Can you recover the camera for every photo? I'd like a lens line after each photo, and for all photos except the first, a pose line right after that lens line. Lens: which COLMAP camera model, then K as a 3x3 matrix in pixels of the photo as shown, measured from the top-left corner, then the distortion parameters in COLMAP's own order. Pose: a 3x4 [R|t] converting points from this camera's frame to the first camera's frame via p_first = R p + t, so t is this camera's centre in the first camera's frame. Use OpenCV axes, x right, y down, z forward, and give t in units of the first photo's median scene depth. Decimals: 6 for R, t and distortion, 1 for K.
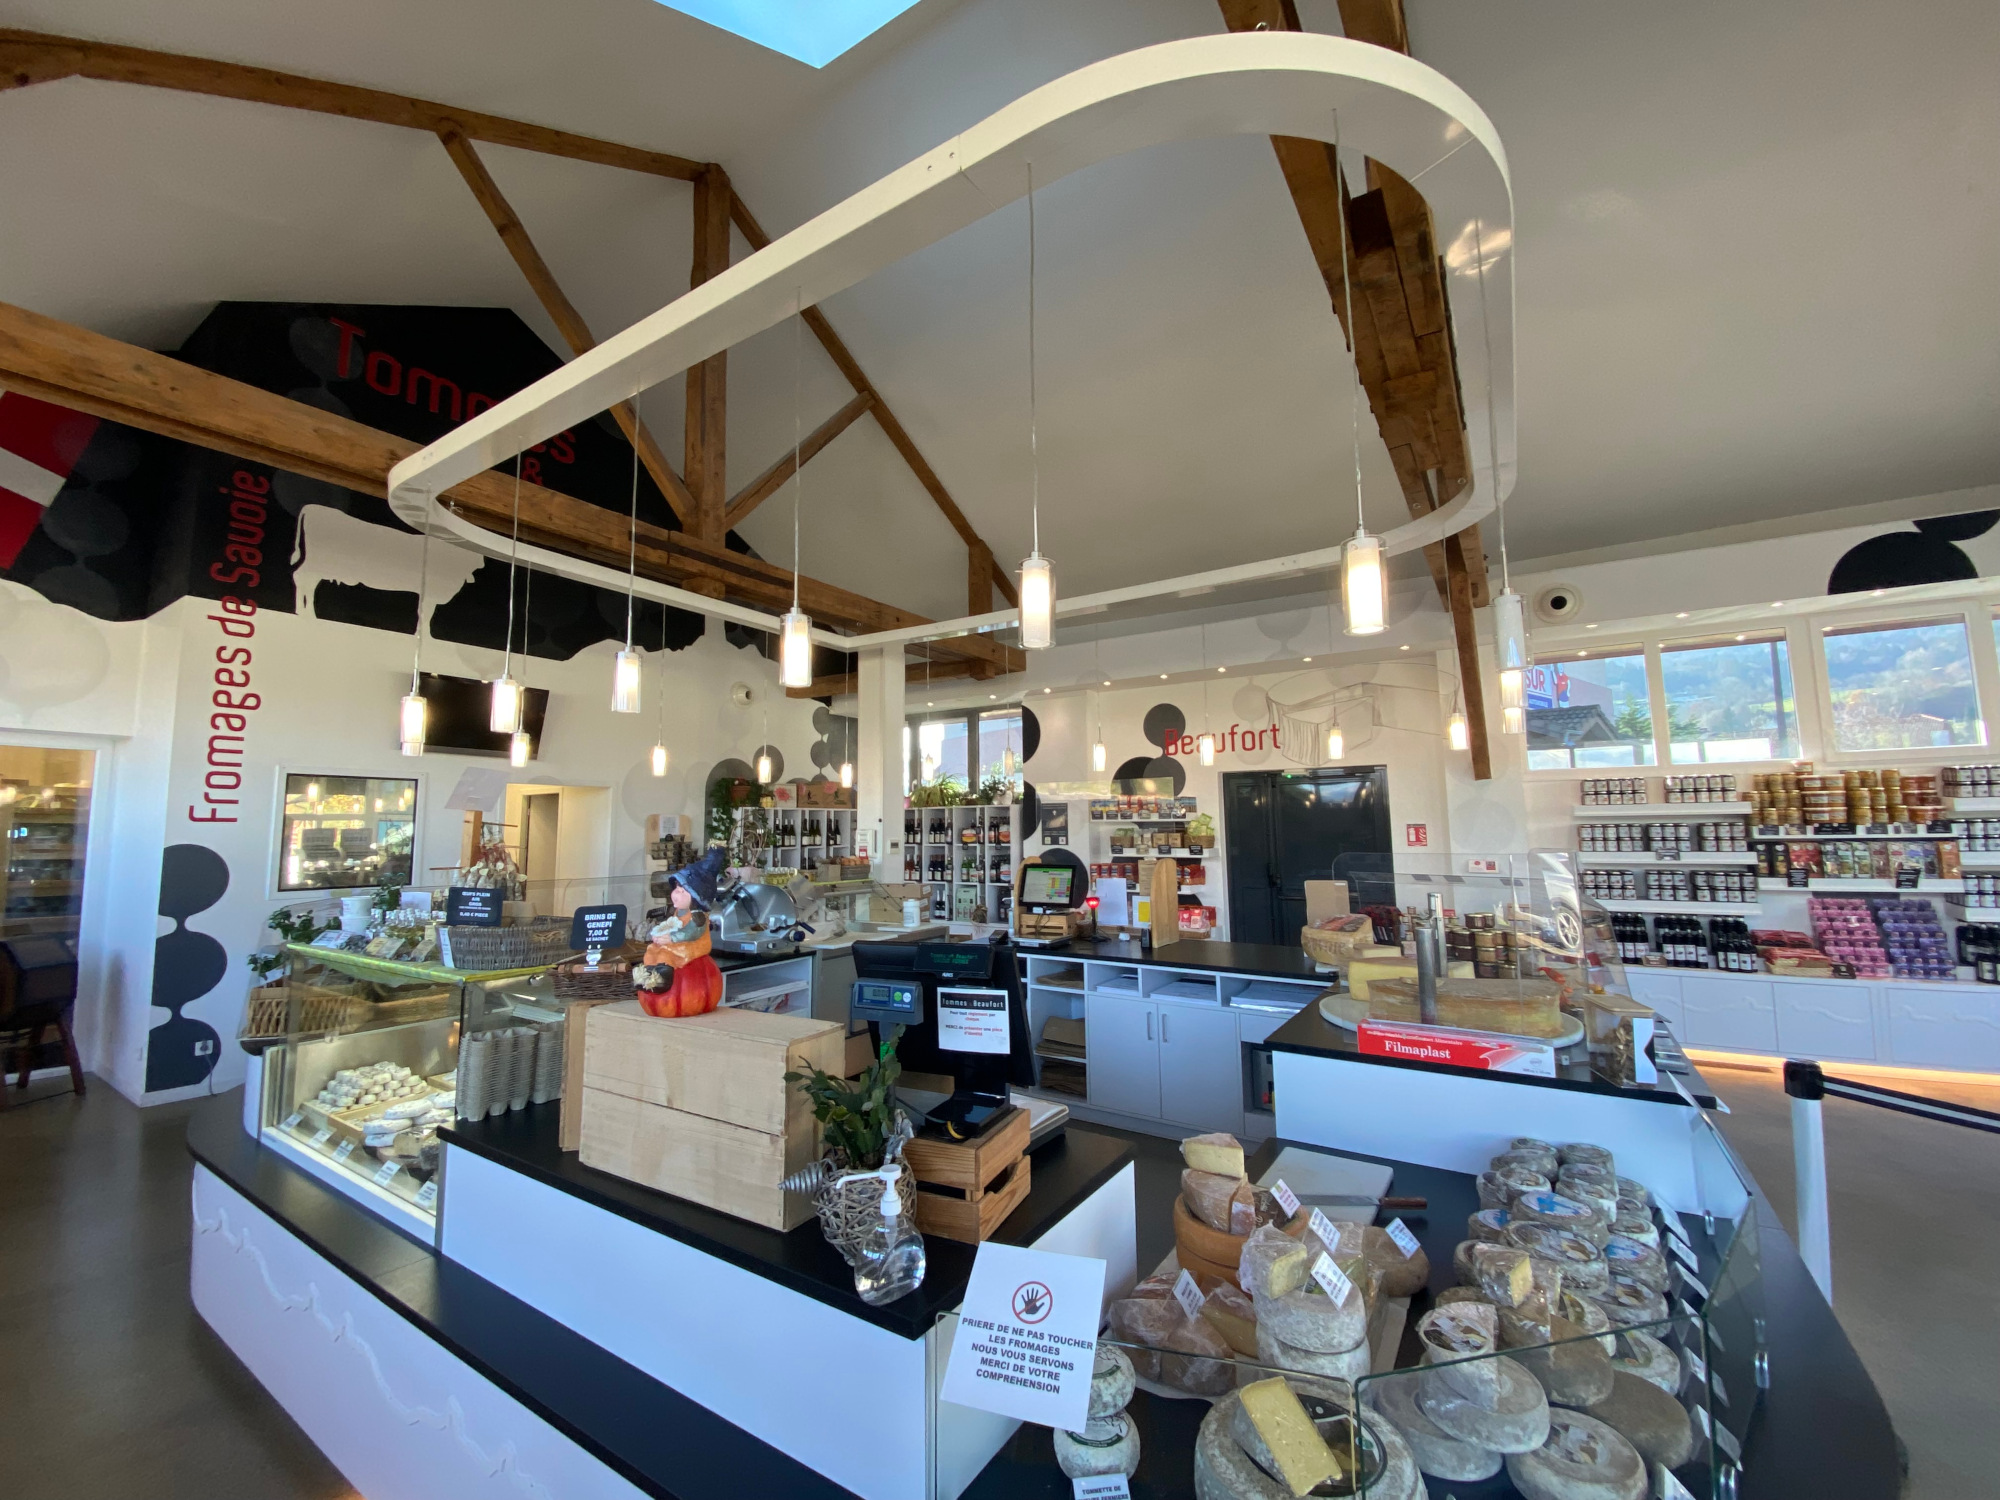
lens RADIAL K [[814.8, 0, 1000.0], [0, 814.8, 750.0], [0, 0, 1]] dist [0.028465, -0.024839]
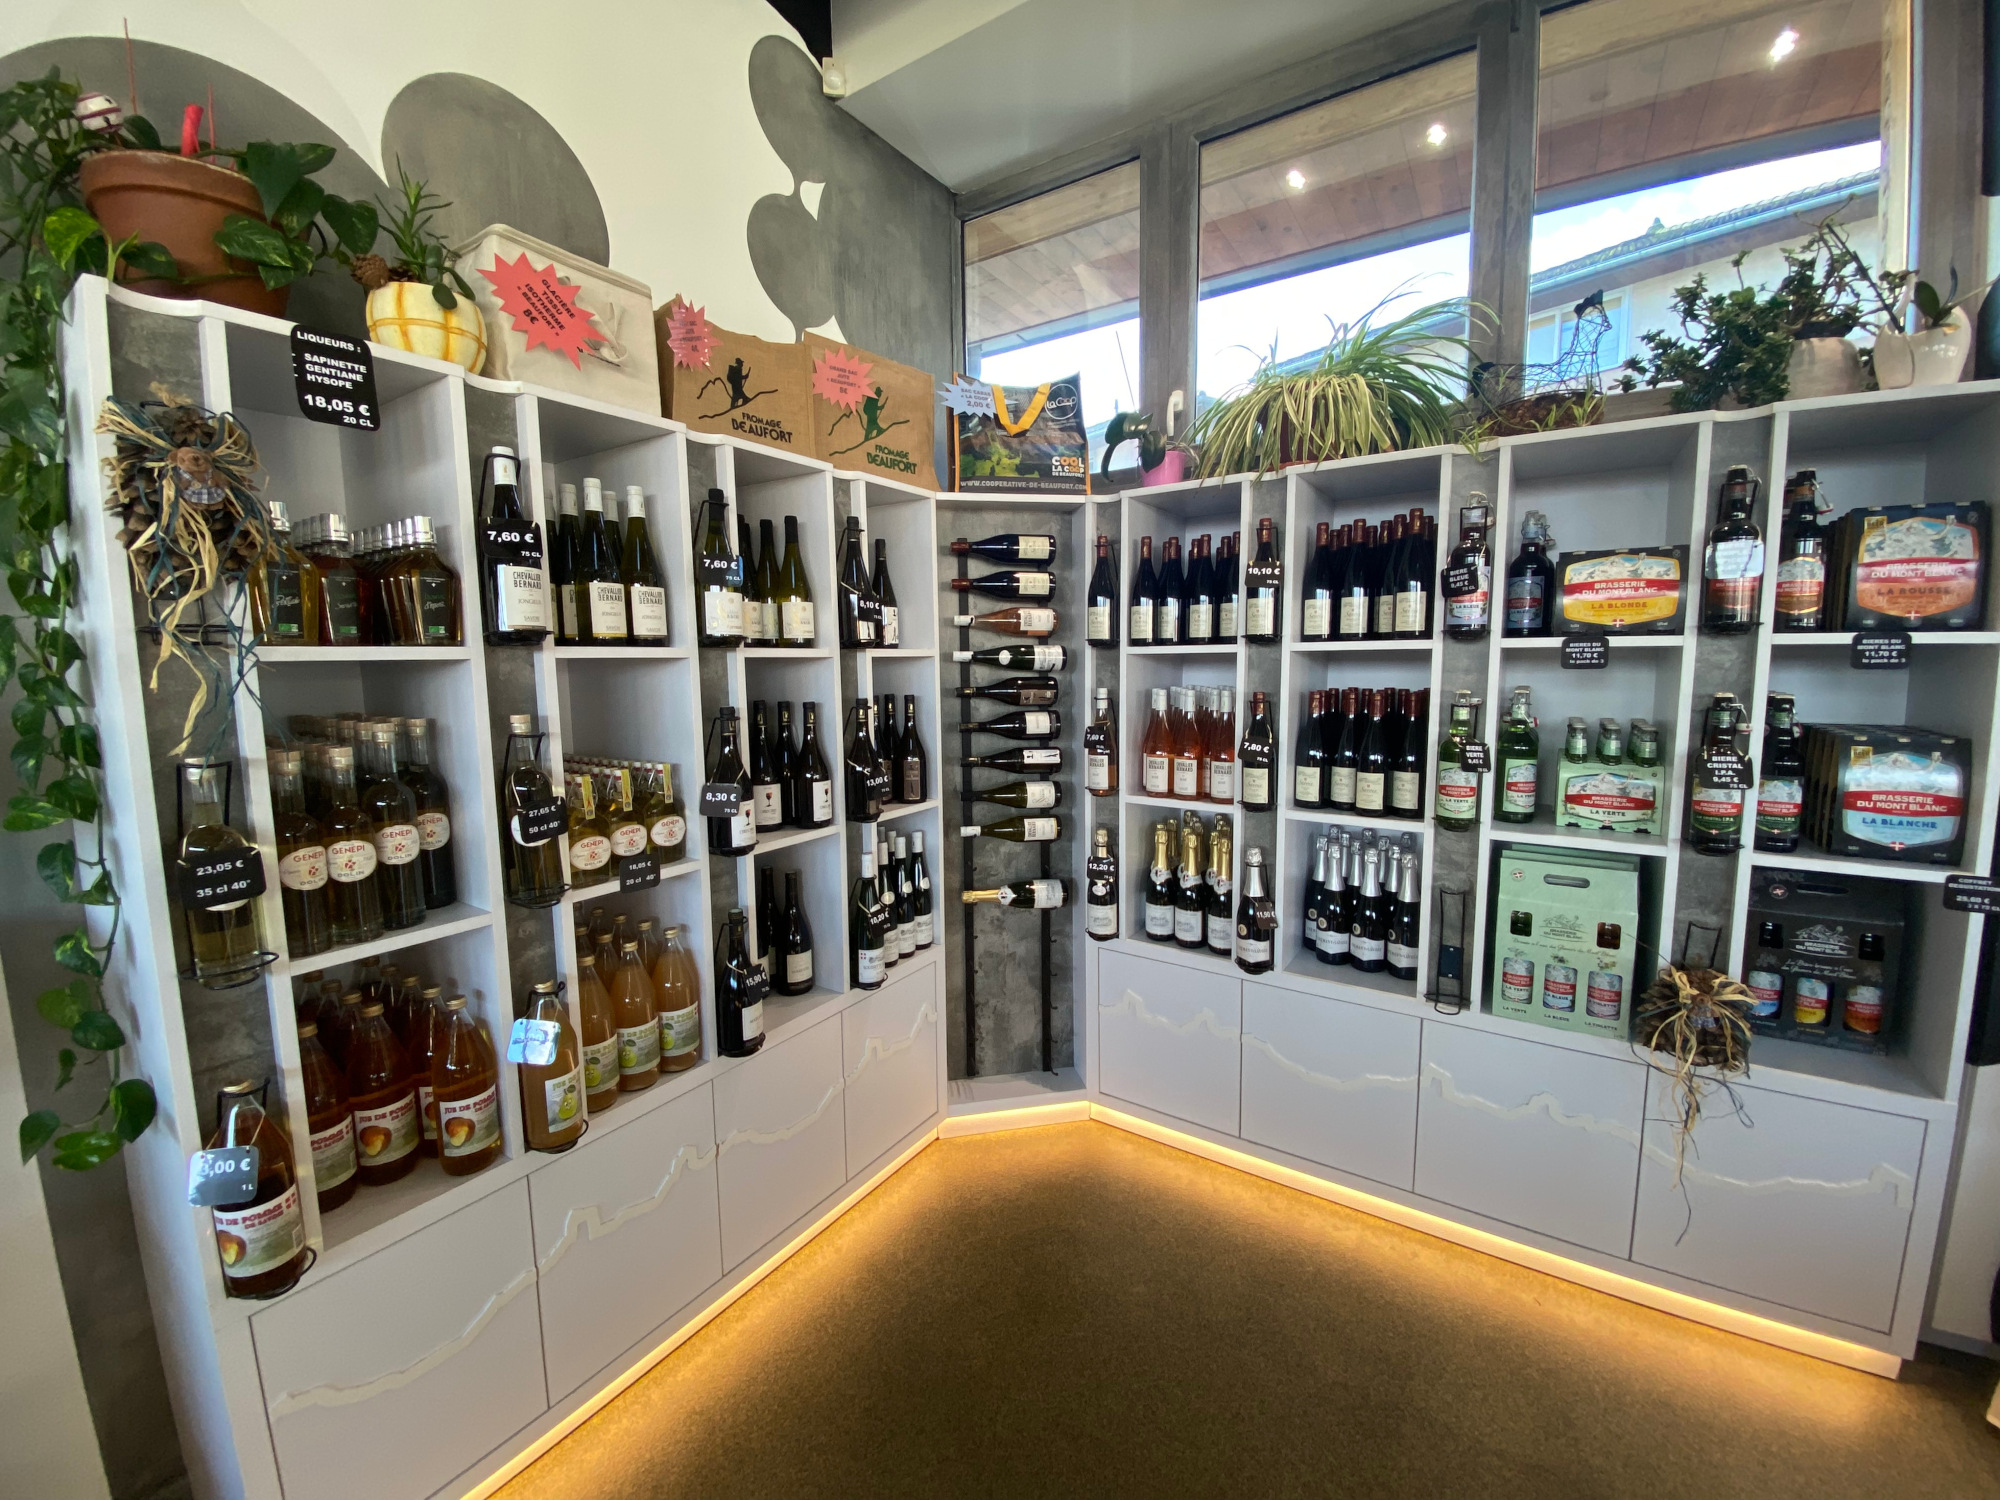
lens RADIAL K [[814.8, 0, 1000.0], [0, 814.8, 750.0], [0, 0, 1]] dist [0.028465, -0.024839]
pose [[0.999999, 0.001633, 0.000436, -0.326870], [-0.001689, 0.976804, 0.214127, 0.186728], [-0.000076, -0.214128, 0.976806, 1.504066]]
